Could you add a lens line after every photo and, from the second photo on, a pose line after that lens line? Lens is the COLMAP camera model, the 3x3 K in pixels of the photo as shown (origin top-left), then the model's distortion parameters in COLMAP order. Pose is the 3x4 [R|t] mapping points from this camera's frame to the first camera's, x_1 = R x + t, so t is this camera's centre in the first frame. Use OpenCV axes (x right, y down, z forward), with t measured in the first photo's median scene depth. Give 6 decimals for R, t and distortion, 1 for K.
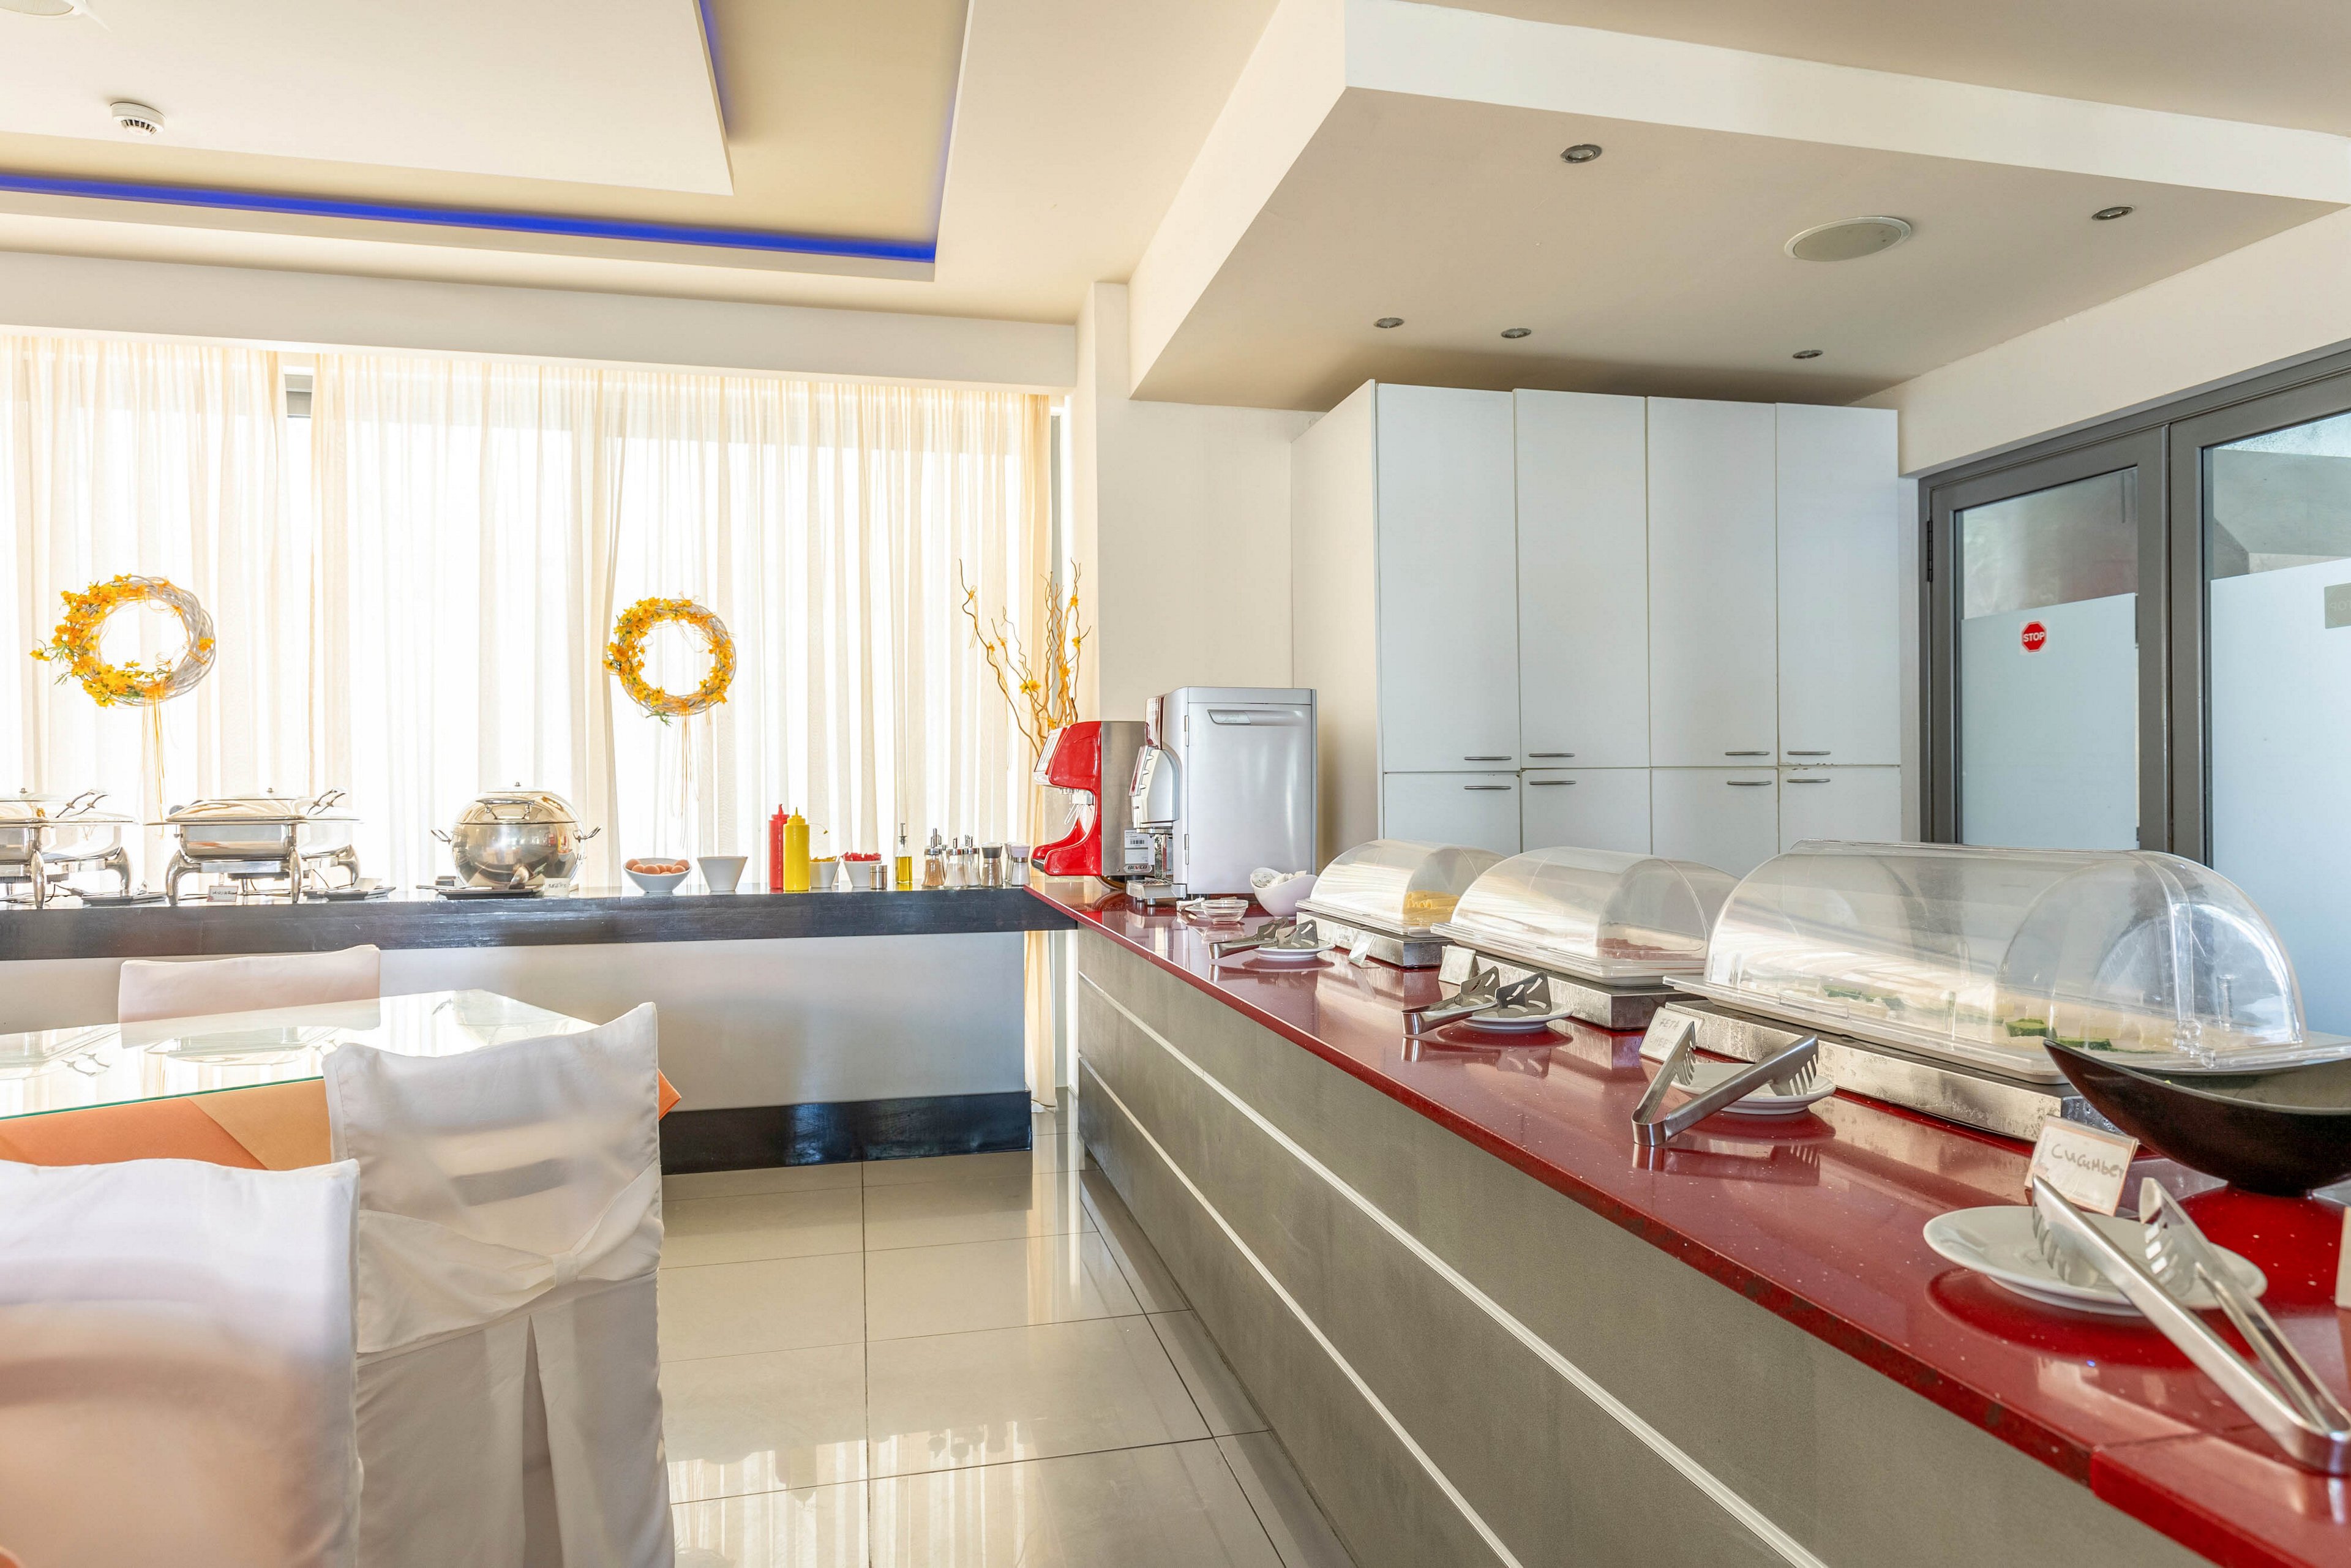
lens RADIAL K [[1409.3, 0, 1200.1], [0, 1409.3, 782.6], [0, 0, 1]] dist [0.001407, -0.001524]
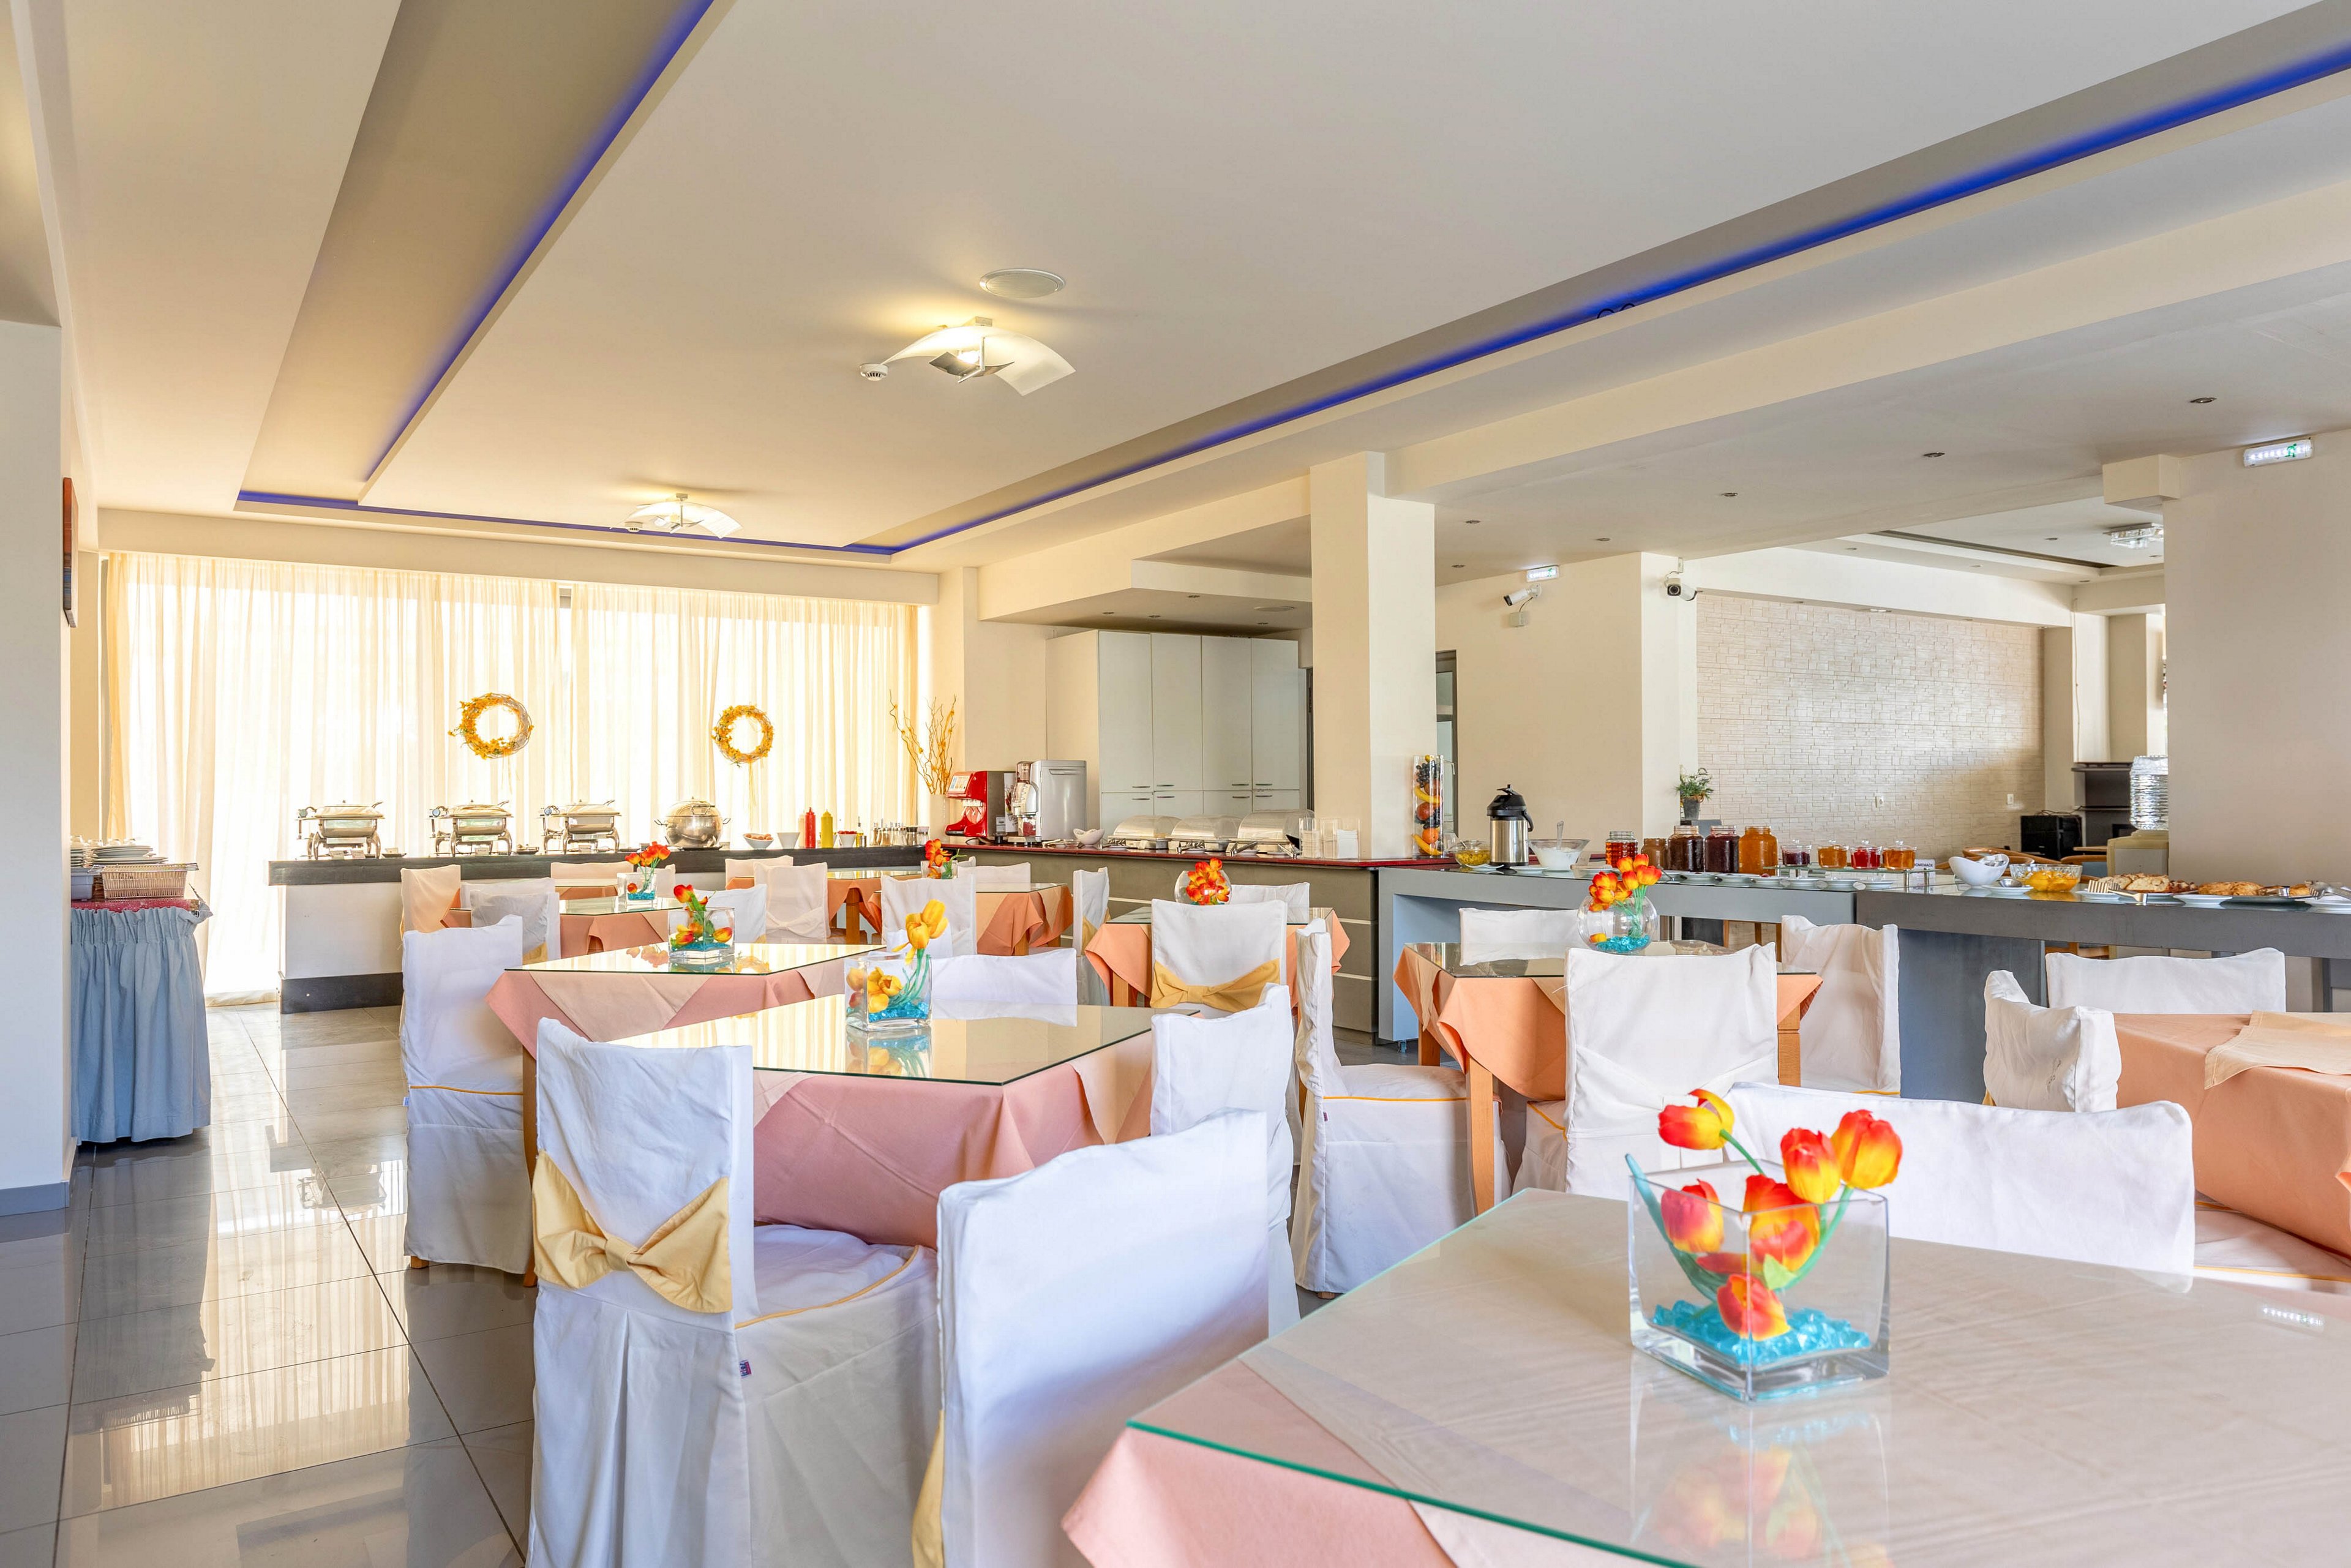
lens RADIAL K [[1565.6, 0, 1184.8], [0, 1565.6, 786.6], [0, 0, 1]] dist [-0.007720, -0.001294]
pose [[0.939238, 0.002823, 0.343255, -0.594244], [-0.001184, 0.999987, -0.004986, -0.004159], [-0.343265, 0.004276, 0.939229, -1.420039]]
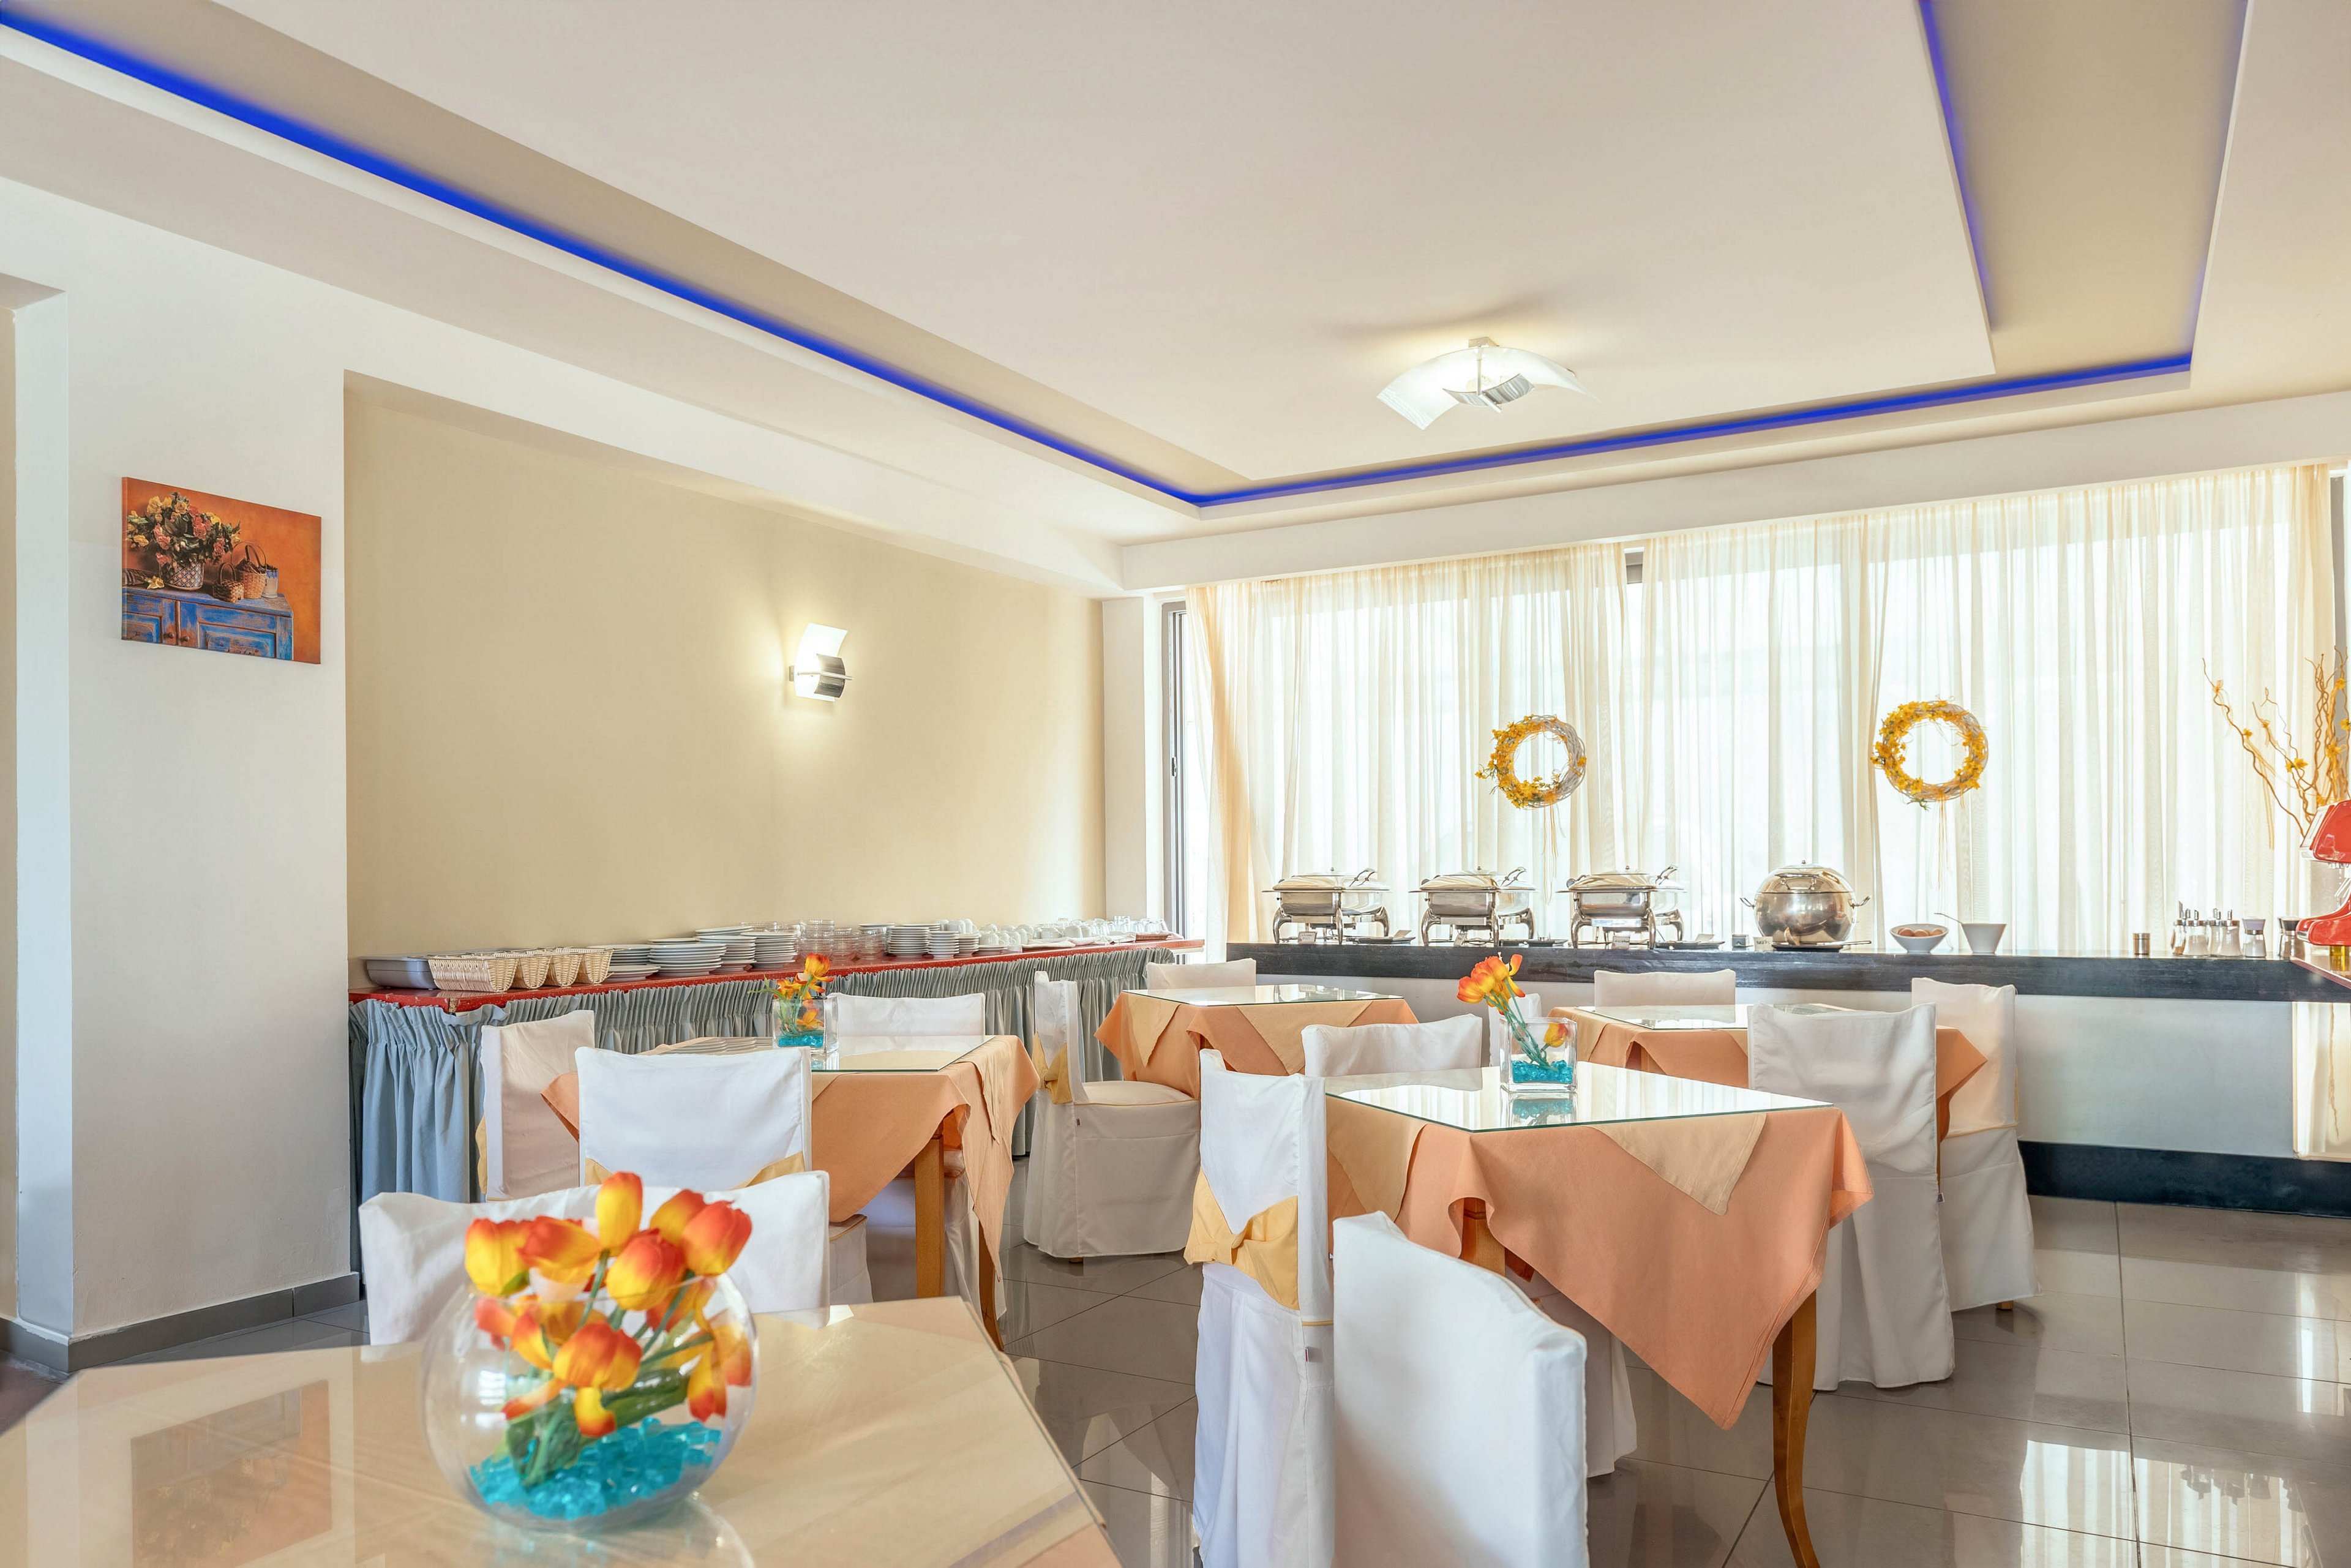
lens RADIAL K [[1595.5, 0, 1186.9], [0, 1595.5, 871.0], [0, 0, 1]] dist [-0.001644, -0.001780]
pose [[0.726049, -0.000605, -0.687643, 0.090223], [0.006959, 0.999955, 0.006469, -0.003600], [0.687608, -0.009482, 0.726020, -0.402303]]
